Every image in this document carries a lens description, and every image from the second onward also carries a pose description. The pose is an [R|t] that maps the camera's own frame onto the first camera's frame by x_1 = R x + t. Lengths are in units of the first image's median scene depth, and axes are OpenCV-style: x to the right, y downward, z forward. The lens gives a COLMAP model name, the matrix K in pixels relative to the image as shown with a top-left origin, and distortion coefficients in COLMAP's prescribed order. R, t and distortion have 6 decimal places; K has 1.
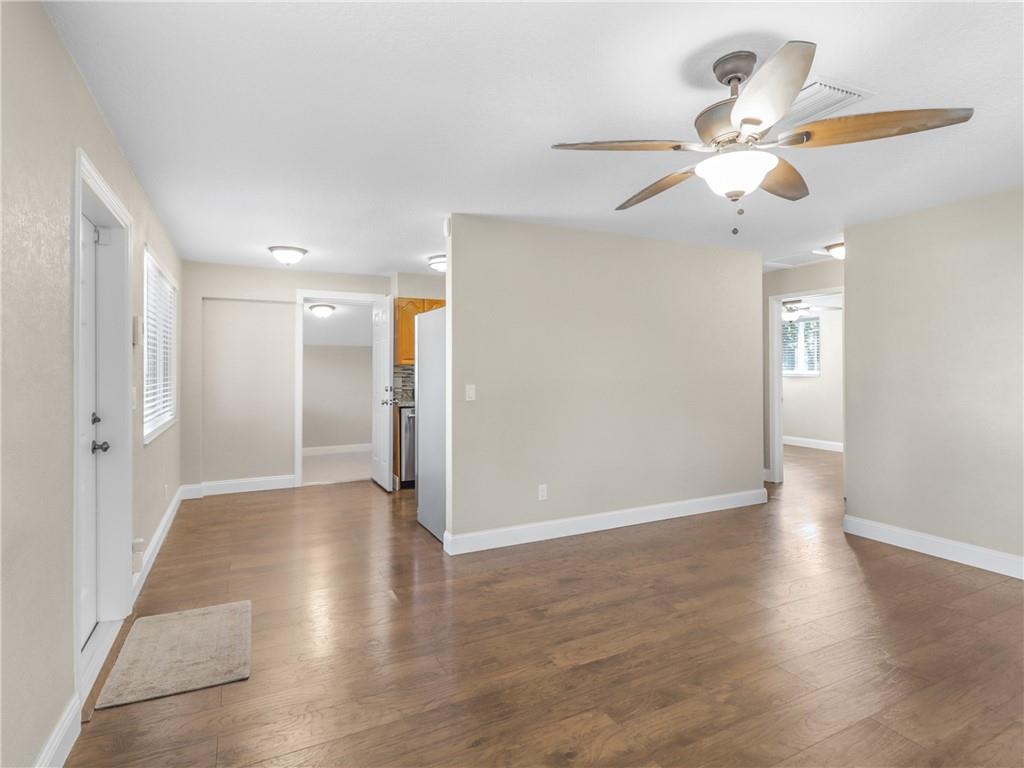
lens RADIAL K [[539.2, 0, 514.4], [0, 539.2, 364.4], [0, 0, 1]] dist [-0.002642, -0.000772]
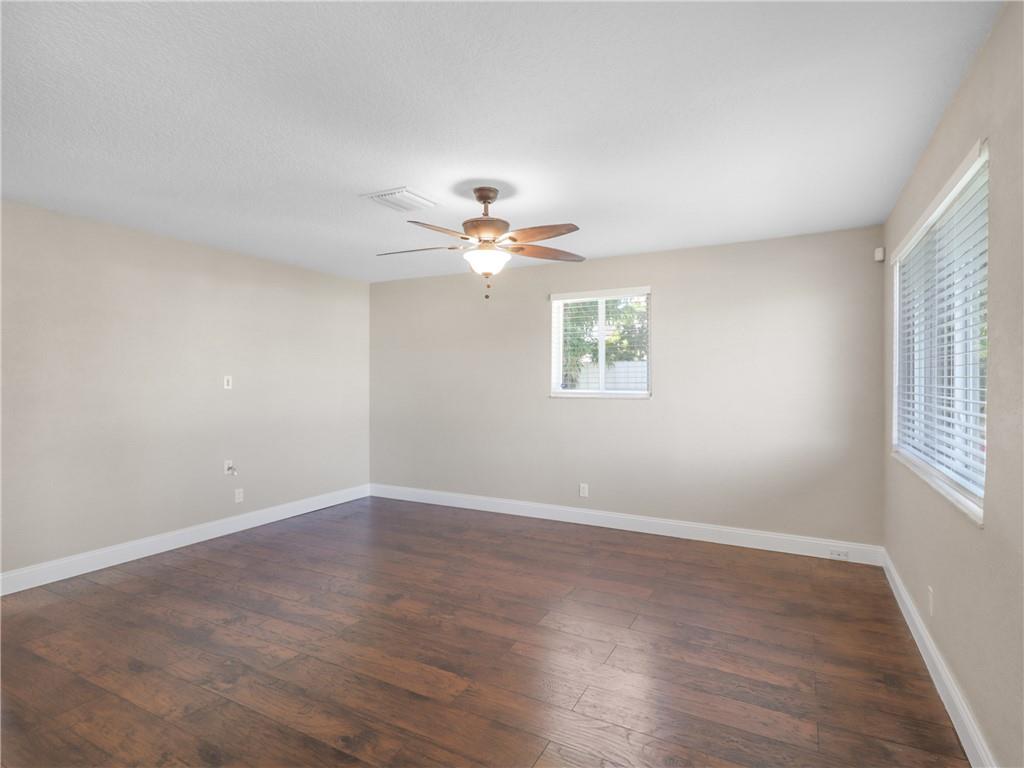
lens RADIAL K [[527.6, 0, 515.3], [0, 527.6, 379.7], [0, 0, 1]] dist [0.019600, -0.001092]
pose [[-0.578706, 0.003892, 0.815527, -0.649700], [-0.003813, 0.999965, -0.007478, 0.010032], [-0.815527, -0.007437, -0.578671, 1.284312]]
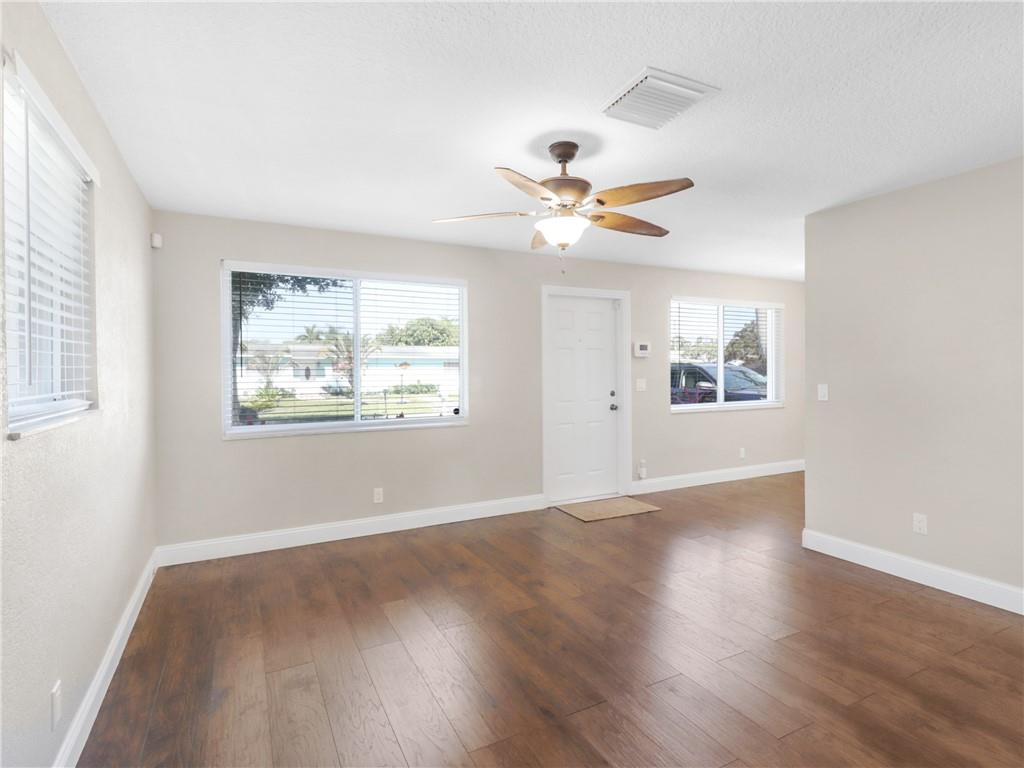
lens RADIAL K [[527.6, 0, 515.3], [0, 527.6, 379.7], [0, 0, 1]] dist [0.019600, -0.001092]
pose [[0.014904, 0.021031, -0.999668, 1.230441], [0.015645, 0.999651, 0.021264, -0.000306], [0.999767, -0.015957, 0.014569, 0.591100]]
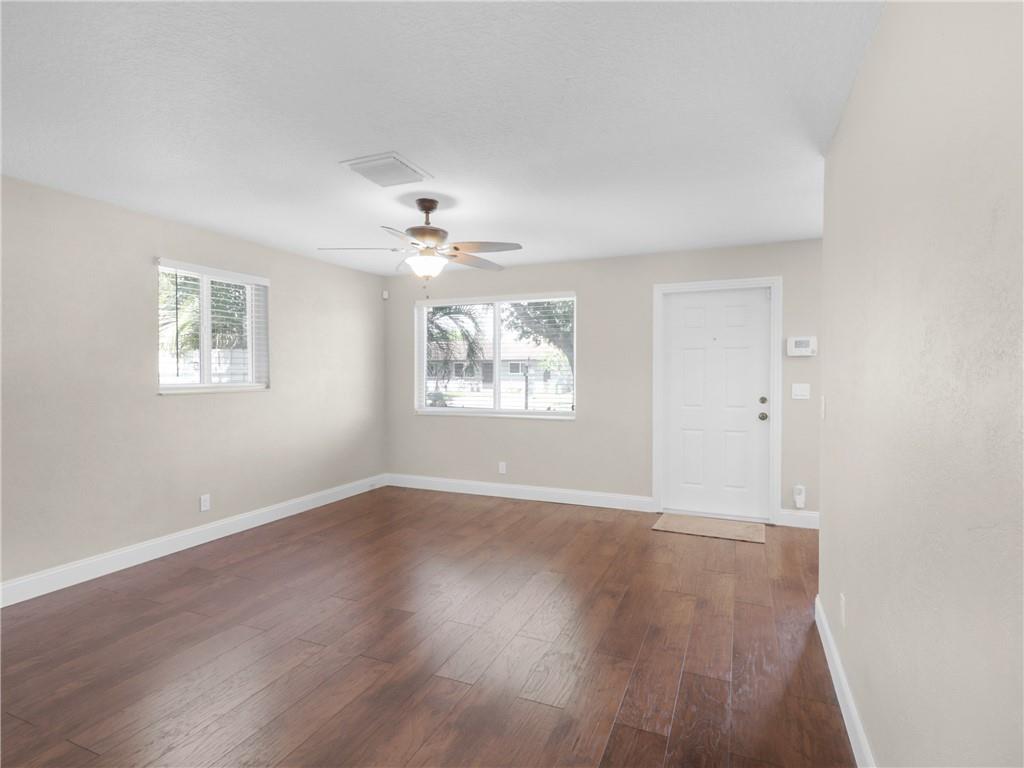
lens RADIAL K [[527.6, 0, 515.3], [0, 527.6, 379.7], [0, 0, 1]] dist [0.019600, -0.001092]
pose [[-0.764281, 0.014153, -0.644728, 0.928752], [0.008576, 0.999894, 0.011783, 0.008992], [0.644826, 0.003476, -0.764321, 1.774189]]
